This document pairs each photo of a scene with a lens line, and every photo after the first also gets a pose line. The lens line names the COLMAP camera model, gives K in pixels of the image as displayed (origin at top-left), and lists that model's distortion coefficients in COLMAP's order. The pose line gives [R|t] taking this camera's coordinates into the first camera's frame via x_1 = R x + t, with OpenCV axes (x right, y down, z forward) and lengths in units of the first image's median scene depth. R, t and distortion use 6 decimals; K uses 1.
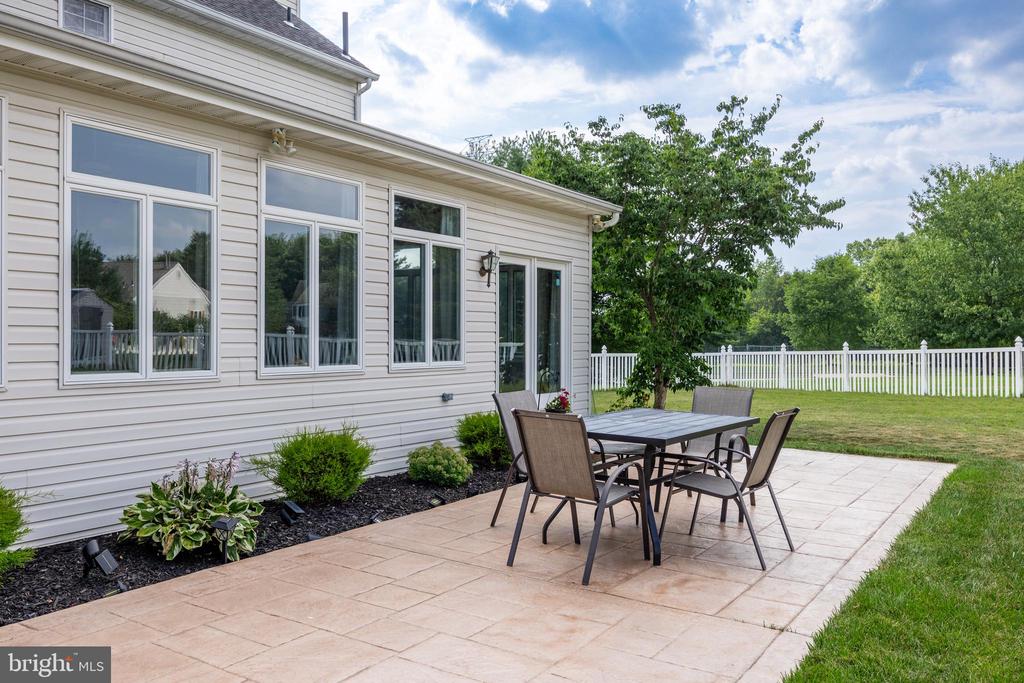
lens RADIAL K [[832.6, 0, 512.0], [0, 832.6, 341.5], [0, 0, 1]] dist [0.001264, 0.000214]
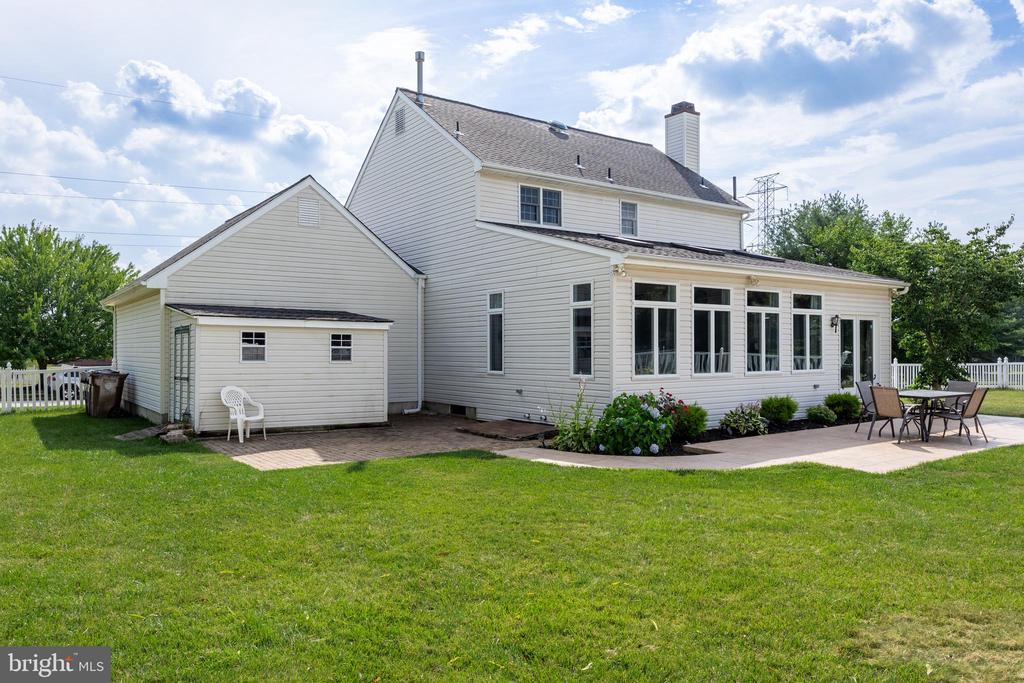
lens RADIAL K [[730.6, 0, 482.1], [0, 730.6, 352.6], [0, 0, 1]] dist [-0.005113, -0.008831]
pose [[0.921819, -0.007084, -0.387556, -0.113222], [0.007610, 0.999971, -0.000178, -0.019670], [0.387546, -0.002785, 0.921846, -0.818459]]
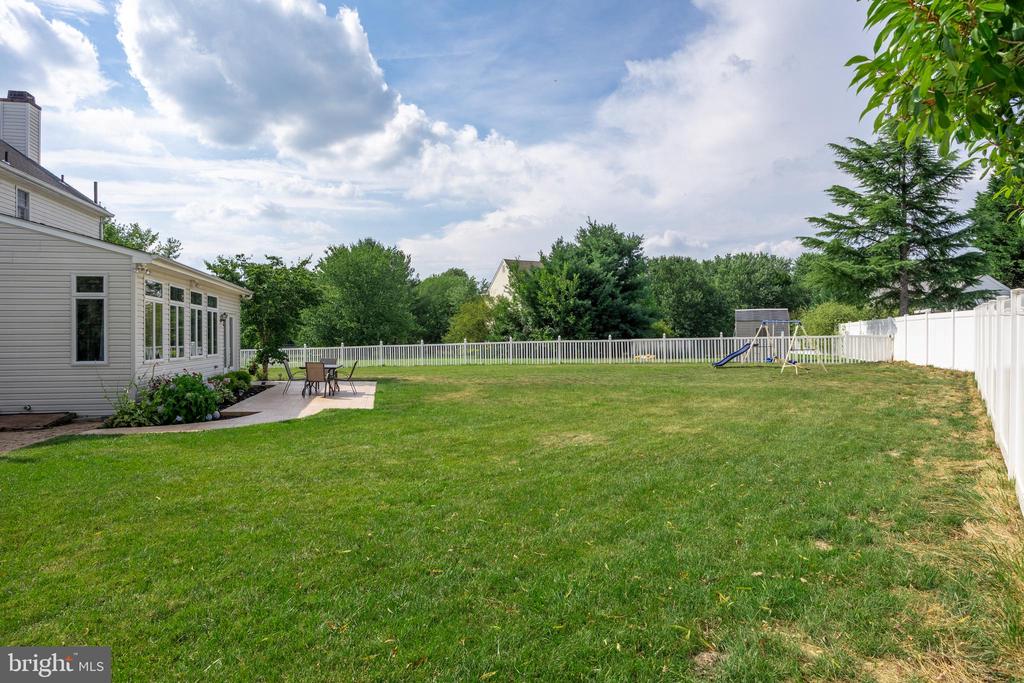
lens RADIAL K [[678.2, 0, 512.0], [0, 678.2, 341.5], [0, 0, 1]] dist [-0.000119, 0.000189]
pose [[0.716641, -0.012205, 0.697336, -0.748968], [0.011930, 0.999915, 0.005241, -0.014329], [-0.697340, 0.004563, 0.716726, -1.020169]]
